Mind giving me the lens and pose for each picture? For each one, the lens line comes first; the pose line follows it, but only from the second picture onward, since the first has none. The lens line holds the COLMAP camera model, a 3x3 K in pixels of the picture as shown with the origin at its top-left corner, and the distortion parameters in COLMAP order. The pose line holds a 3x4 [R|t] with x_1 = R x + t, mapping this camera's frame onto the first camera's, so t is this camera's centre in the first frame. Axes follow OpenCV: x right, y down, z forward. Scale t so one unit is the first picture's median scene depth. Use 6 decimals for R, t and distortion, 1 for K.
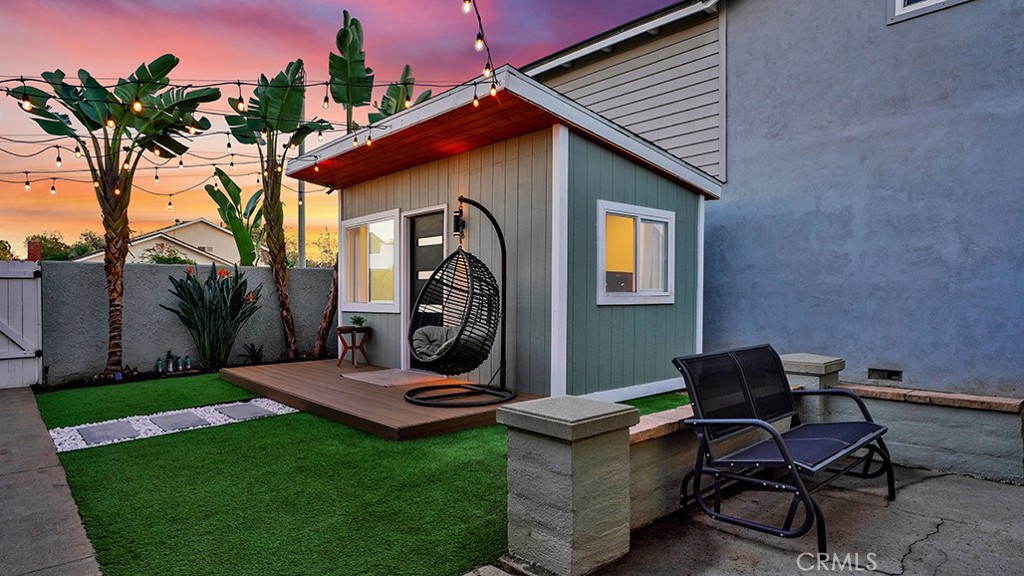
lens RADIAL K [[580.3, 0, 512.5], [0, 580.3, 289.7], [0, 0, 1]] dist [-0.027951, -0.000191]
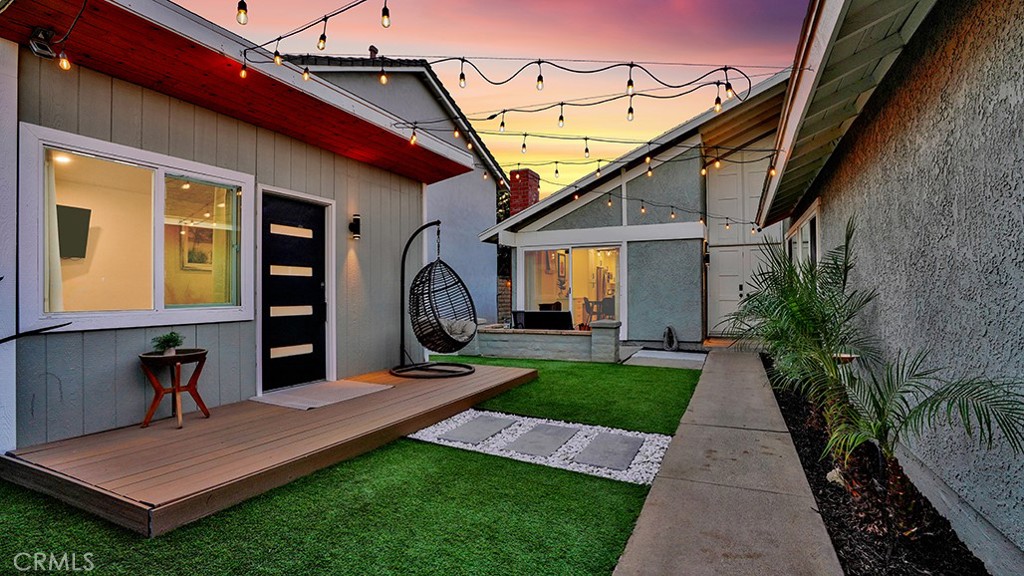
lens RADIAL K [[497.6, 0, 515.9], [0, 497.6, 282.6], [0, 0, 1]] dist [-0.046561, -0.000202]
pose [[-0.385905, 0.021041, 0.922299, -1.024243], [0.000213, 0.999742, -0.022718, 0.008188], [-0.922539, -0.008570, -0.385810, 1.076152]]
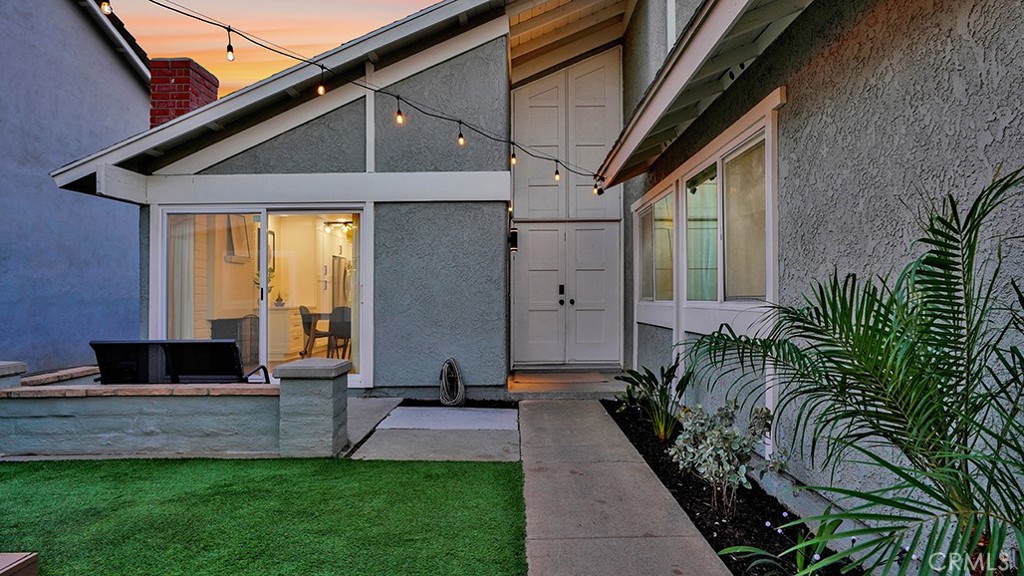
lens RADIAL K [[580.3, 0, 516.1], [0, 580.3, 286.6], [0, 0, 1]] dist [-0.027951, -0.000191]
pose [[-0.731322, 0.016278, 0.681838, -0.746223], [0.002540, 0.999773, -0.021144, 0.007352], [-0.682027, -0.013731, -0.731198, 0.851874]]
